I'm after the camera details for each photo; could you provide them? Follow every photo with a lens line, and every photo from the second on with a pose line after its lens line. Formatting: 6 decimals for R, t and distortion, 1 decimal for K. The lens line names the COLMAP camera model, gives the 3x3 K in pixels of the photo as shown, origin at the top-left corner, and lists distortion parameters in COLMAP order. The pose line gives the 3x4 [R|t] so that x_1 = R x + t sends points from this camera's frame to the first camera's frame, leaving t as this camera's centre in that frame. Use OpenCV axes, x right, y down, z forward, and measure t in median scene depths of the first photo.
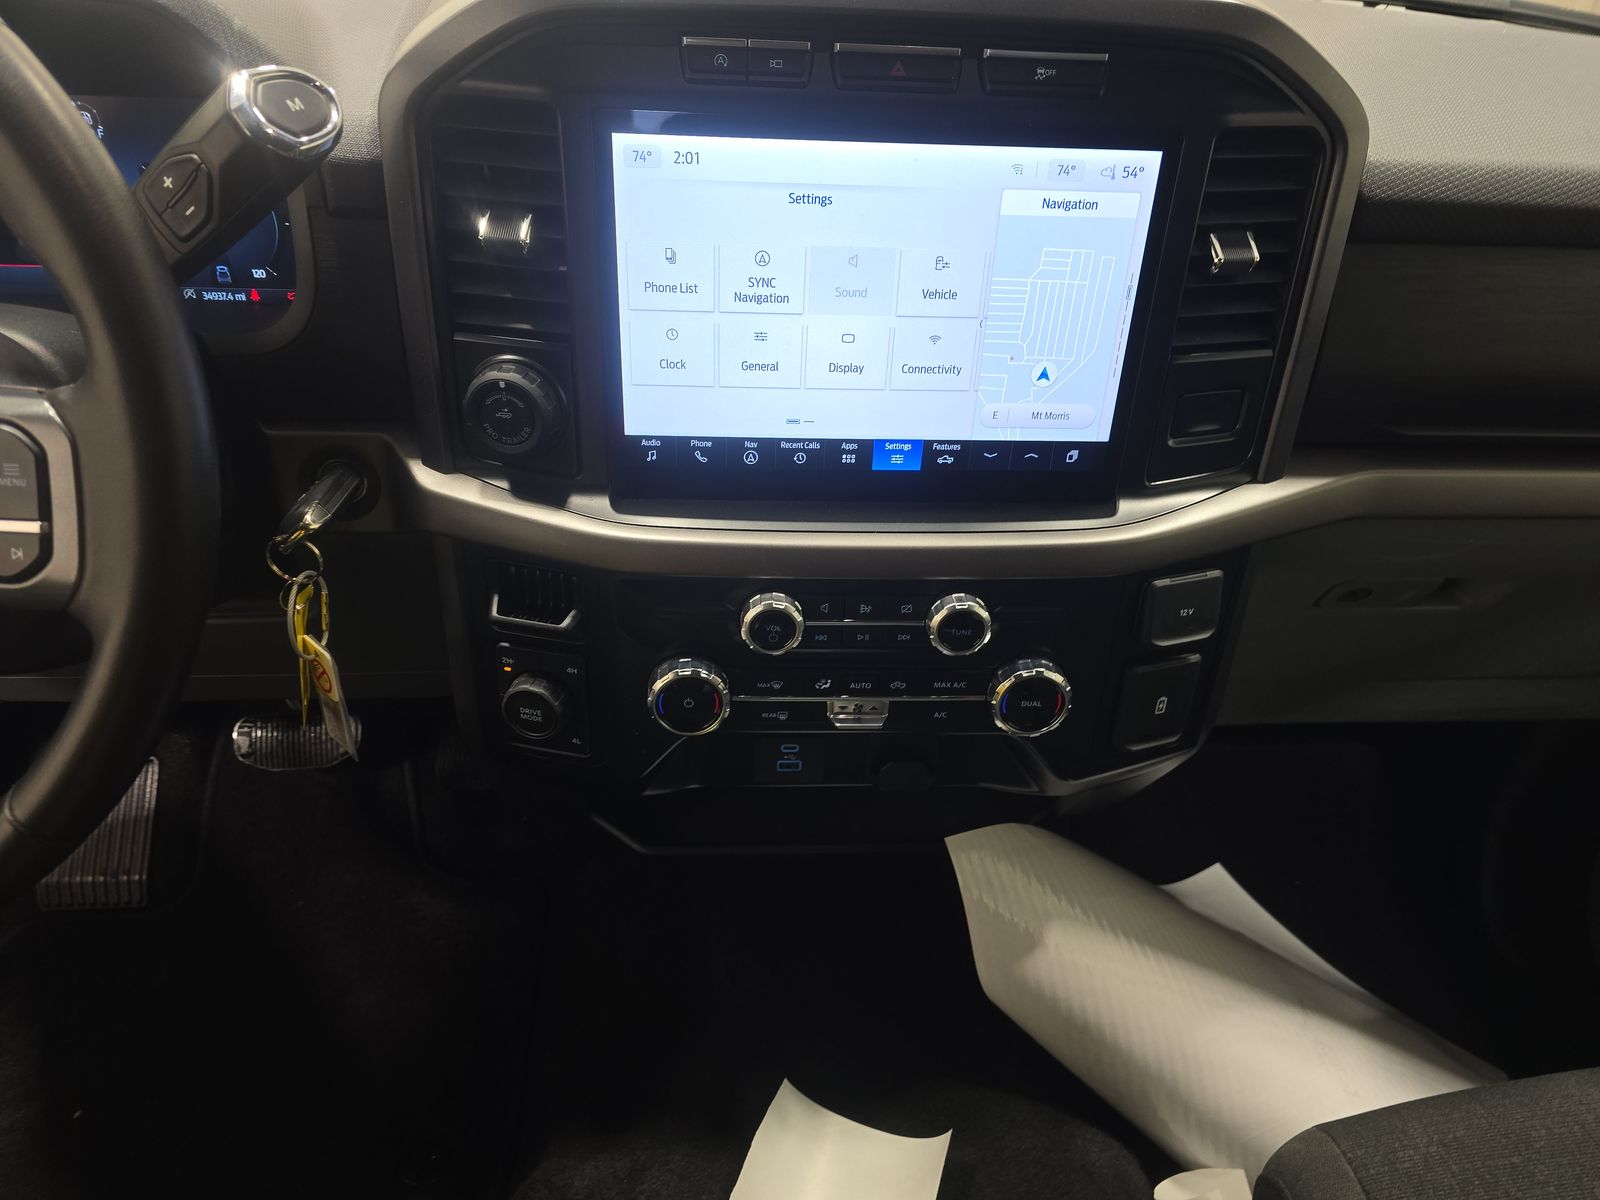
lens RADIAL K [[1092.3, 0, 794.1], [0, 1092.3, 631.8], [0, 0, 1]] dist [0.013532, -0.009670]
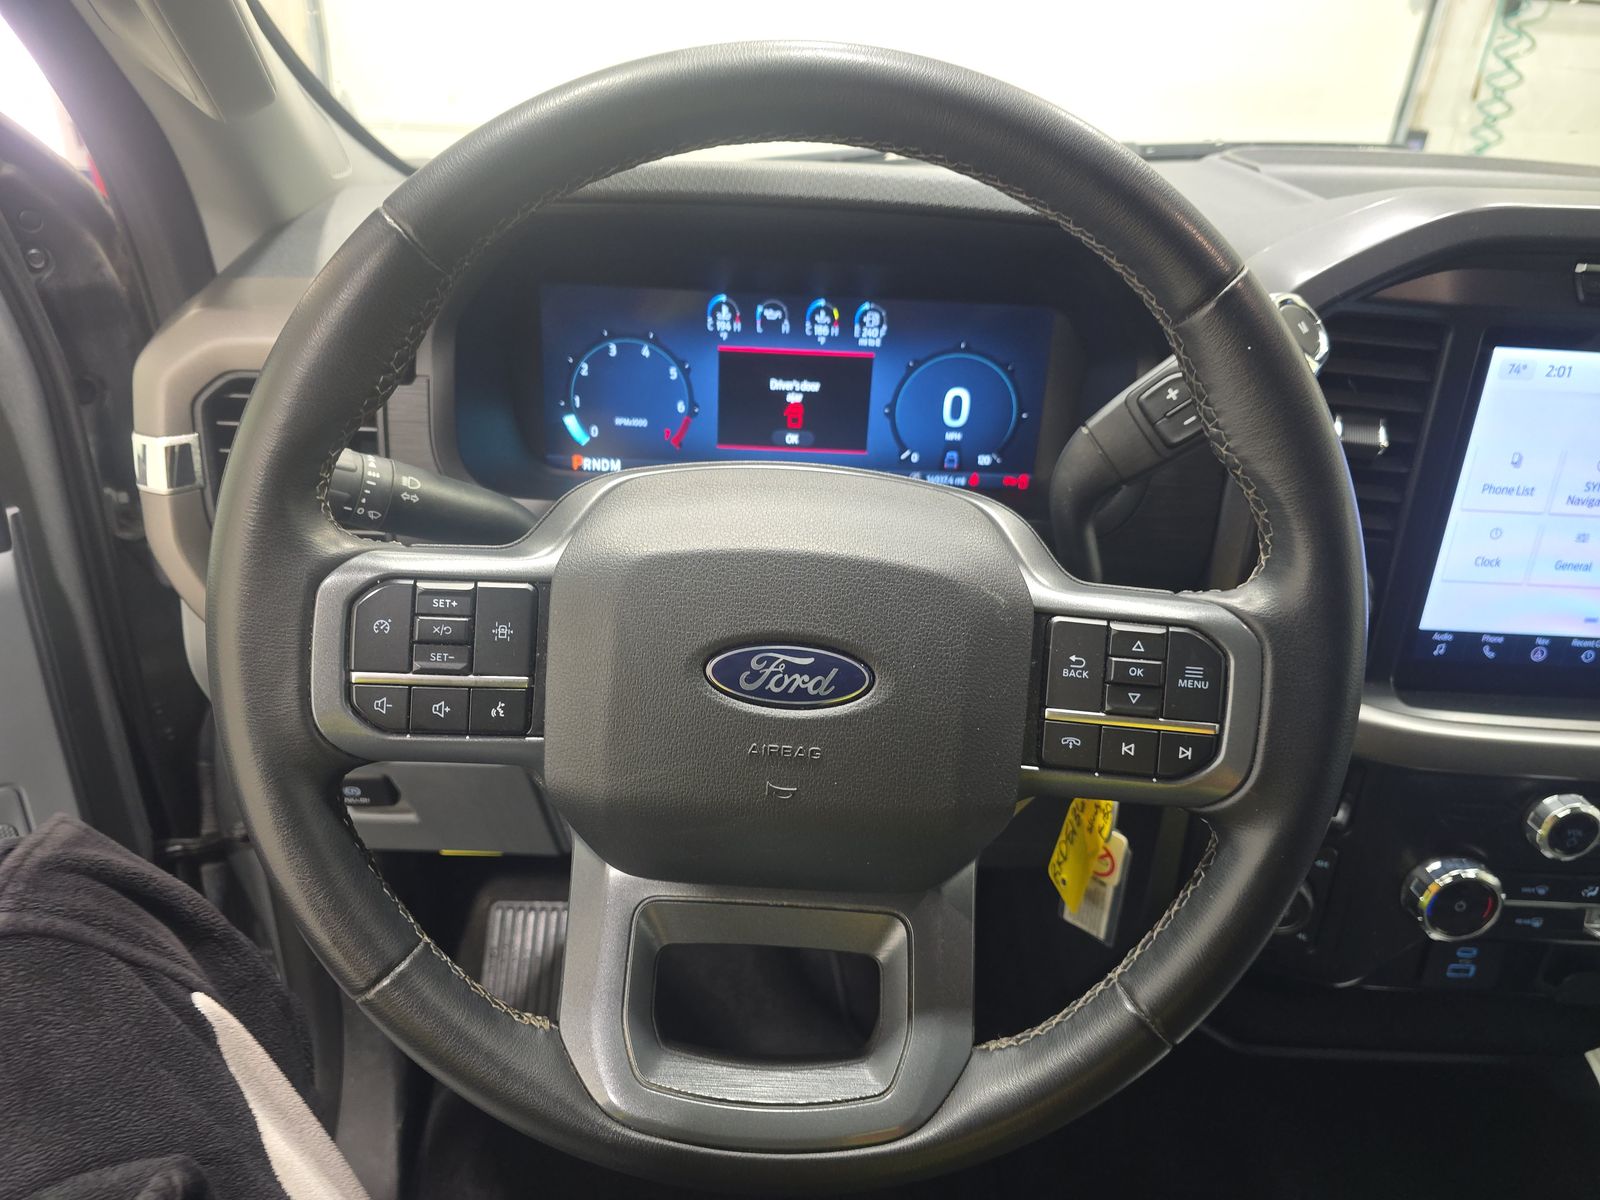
lens RADIAL K [[1092.3, 0, 800.2], [0, 1092.3, 599.0], [0, 0, 1]] dist [0.013532, -0.009670]
pose [[0.999078, 0.029686, -0.031026, -0.682593], [-0.034424, 0.985618, -0.165447, -0.021883], [0.025669, 0.166362, 0.985731, -0.003816]]
